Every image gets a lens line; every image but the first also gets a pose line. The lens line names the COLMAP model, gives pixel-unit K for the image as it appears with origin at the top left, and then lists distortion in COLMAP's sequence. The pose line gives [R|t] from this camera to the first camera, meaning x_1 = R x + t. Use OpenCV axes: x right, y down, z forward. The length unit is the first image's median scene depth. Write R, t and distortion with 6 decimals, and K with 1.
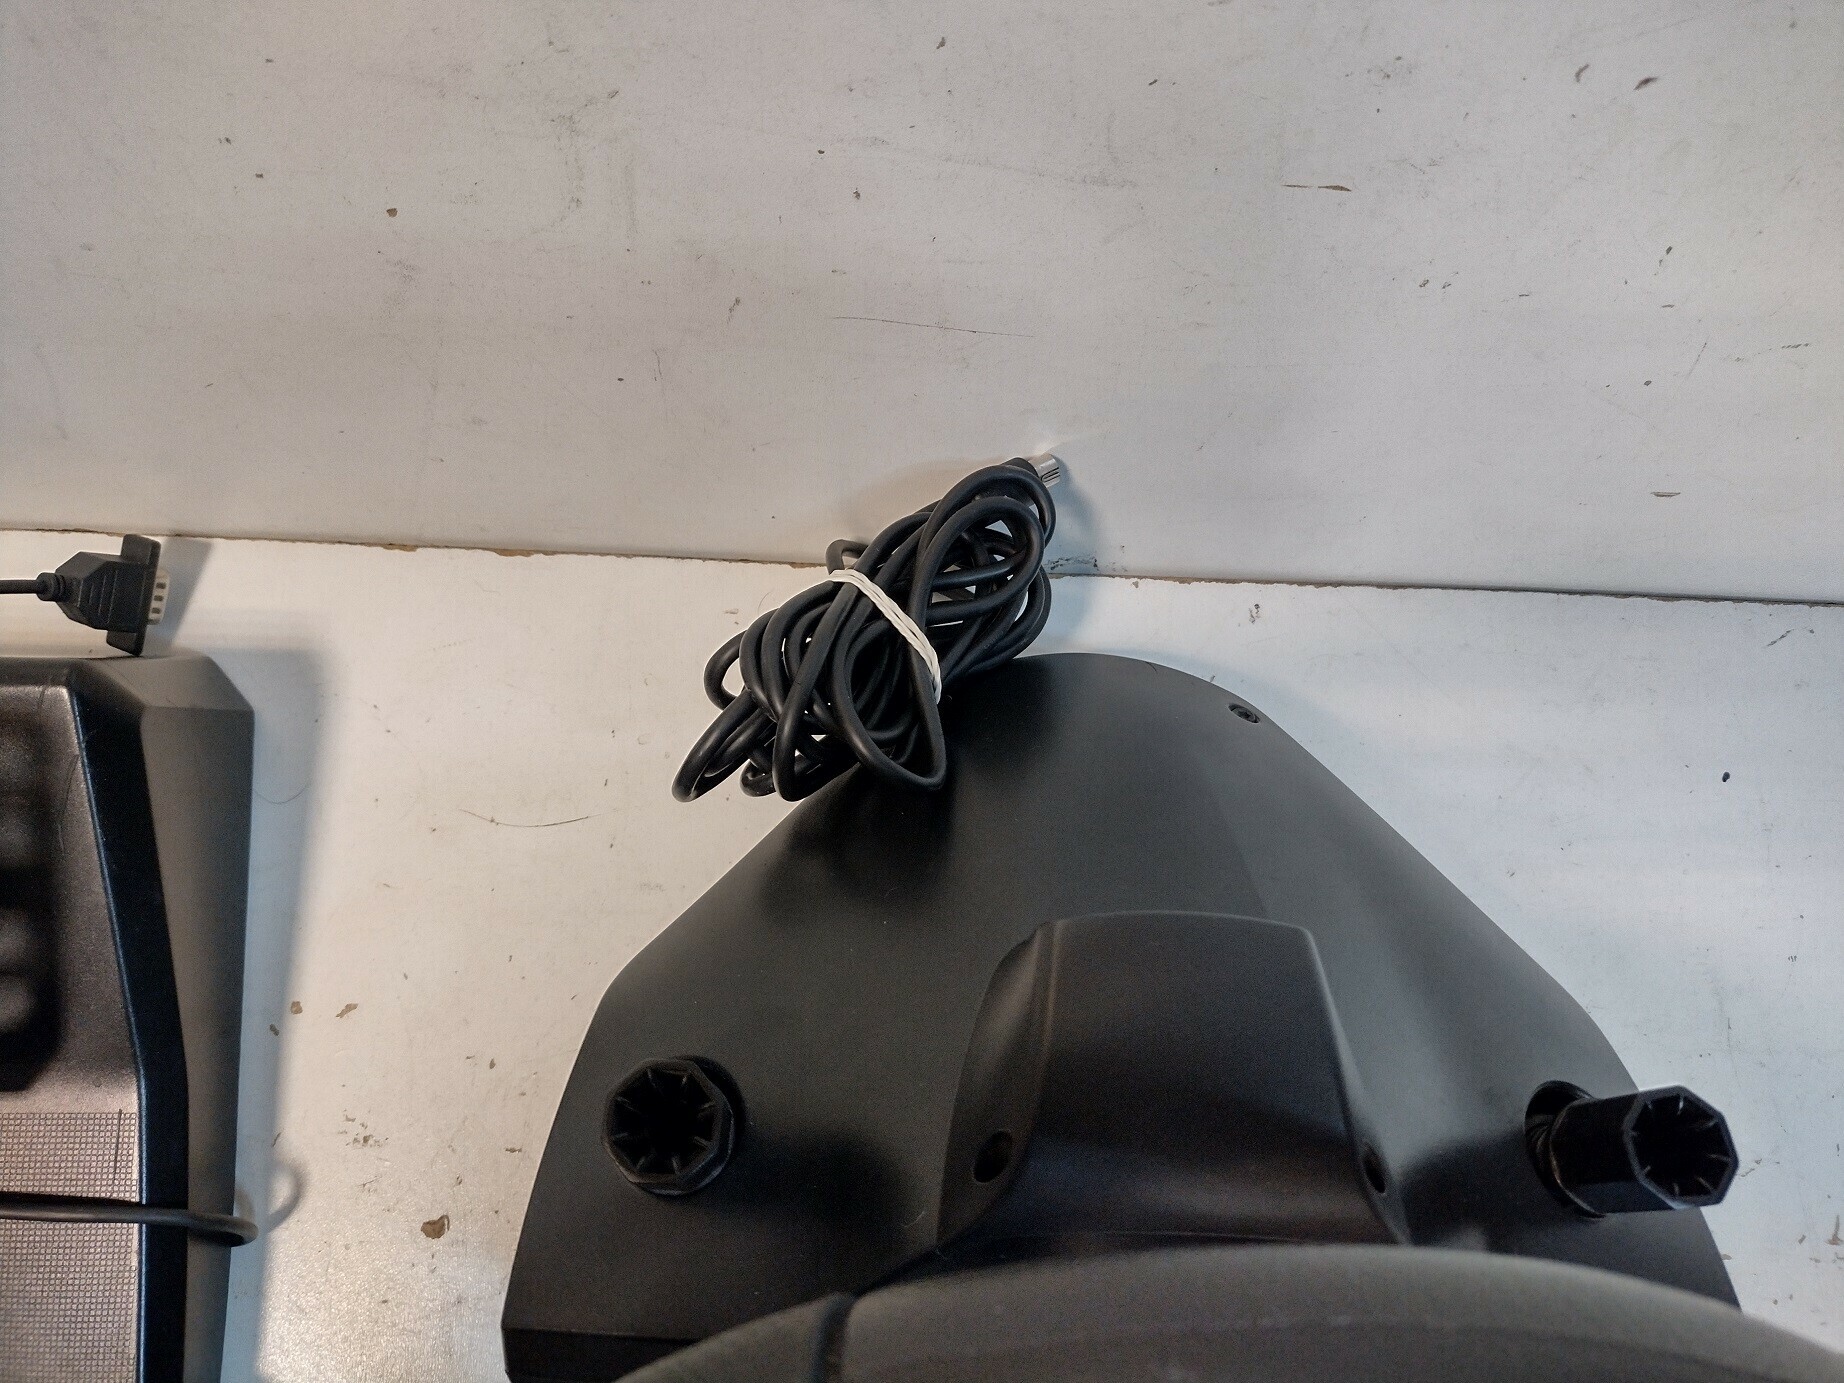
lens RADIAL K [[1349.6, 0, 925.1], [0, 1349.6, 693.0], [0, 0, 1]] dist [0.026728, -0.065664]
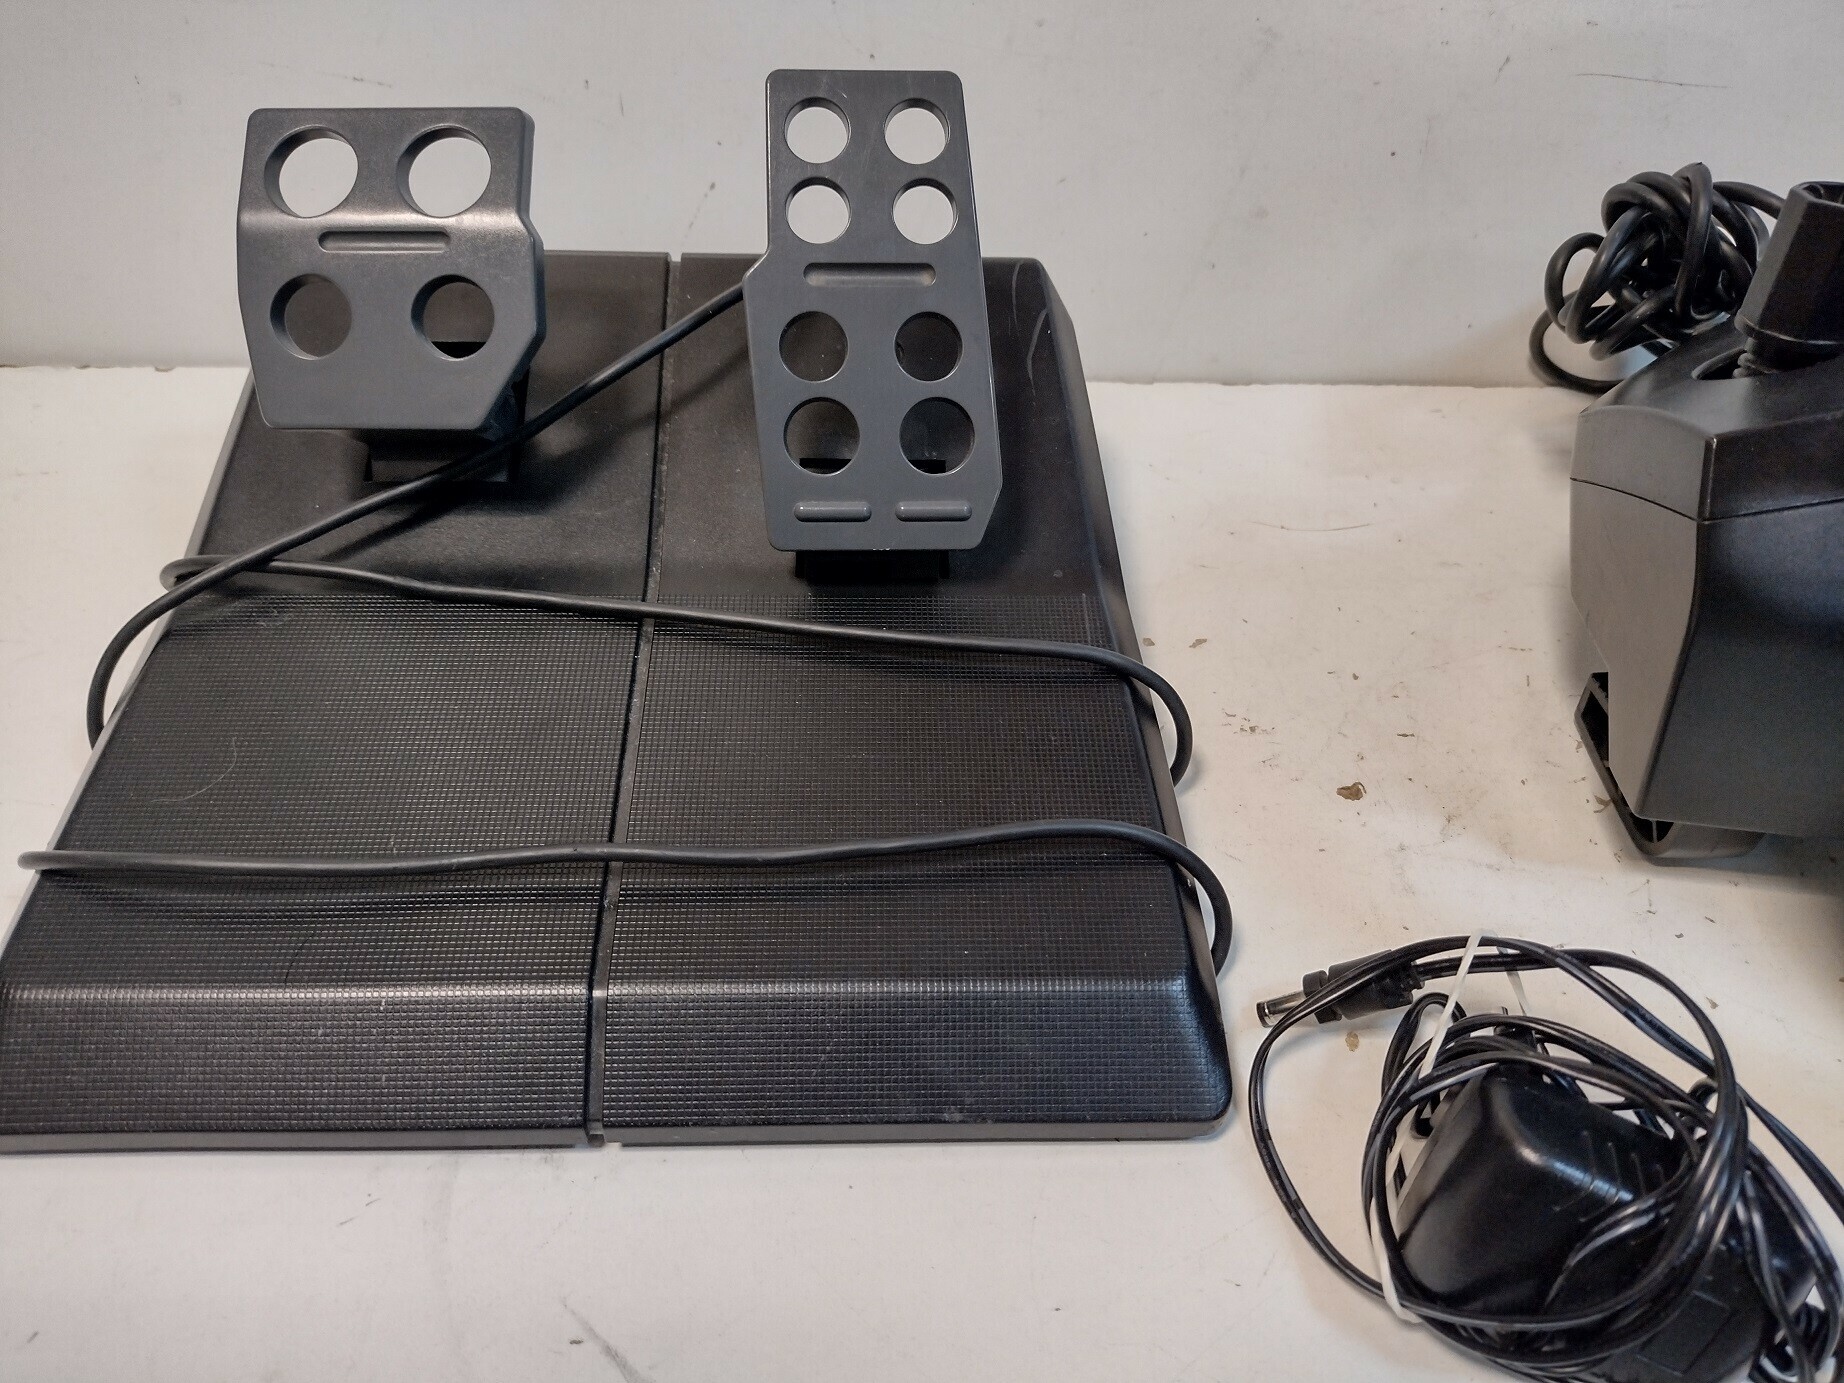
lens RADIAL K [[1349.6, 0, 934.1], [0, 1349.6, 721.0], [0, 0, 1]] dist [0.026728, -0.065664]
pose [[0.999065, -0.043161, -0.002334, -0.647087], [0.035905, 0.858765, -0.511110, 0.821861], [0.024064, 0.510548, 0.859512, 0.163220]]
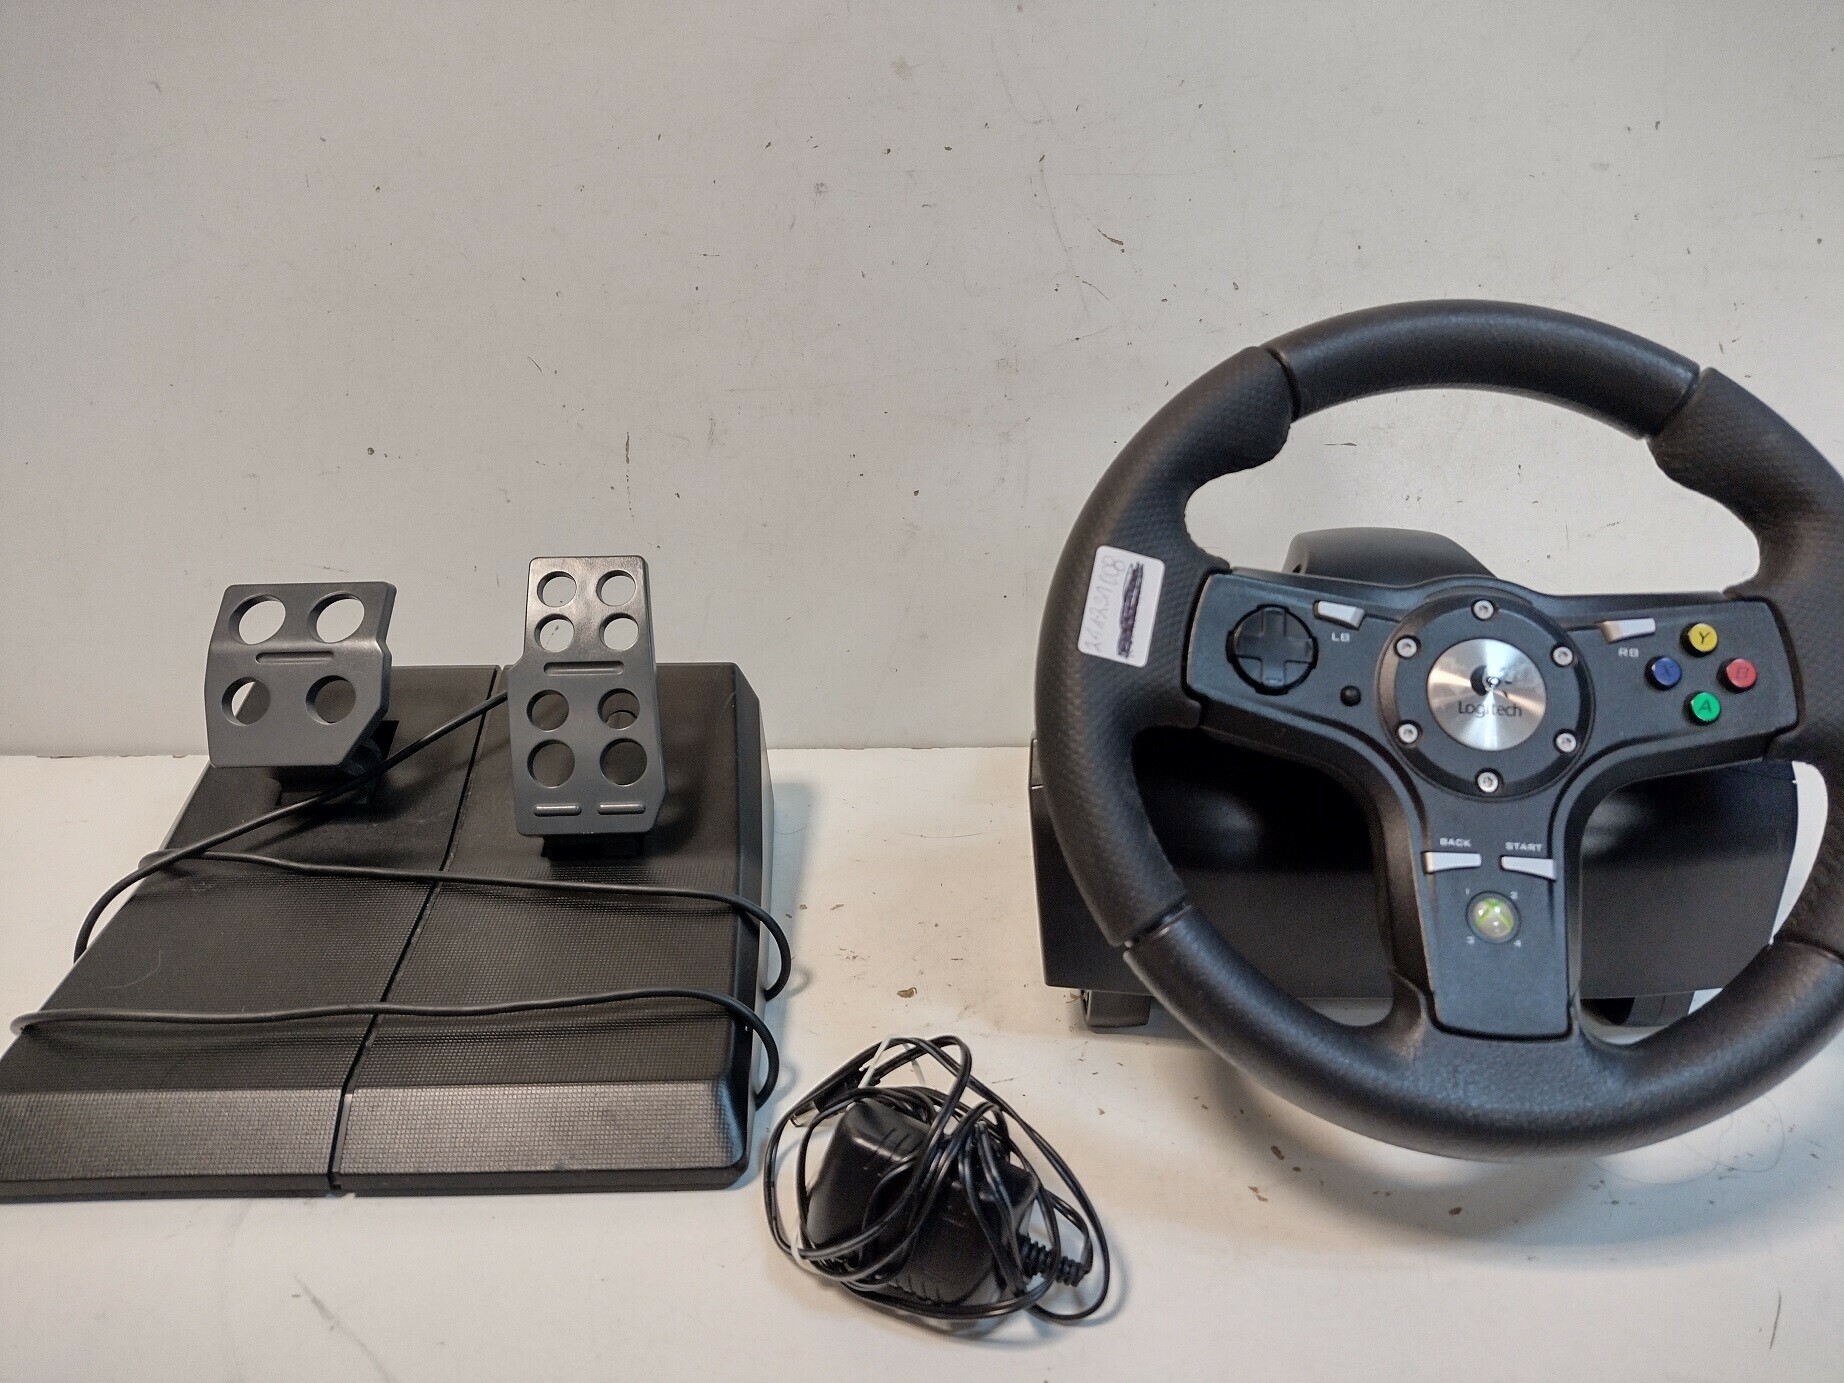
lens RADIAL K [[1349.6, 0, 918.6], [0, 1349.6, 692.8], [0, 0, 1]] dist [0.026728, -0.065664]
pose [[0.997356, -0.068081, -0.025429, -0.297439], [0.024067, 0.639562, -0.768363, 1.253886], [0.068574, 0.765719, 0.639509, -0.110961]]
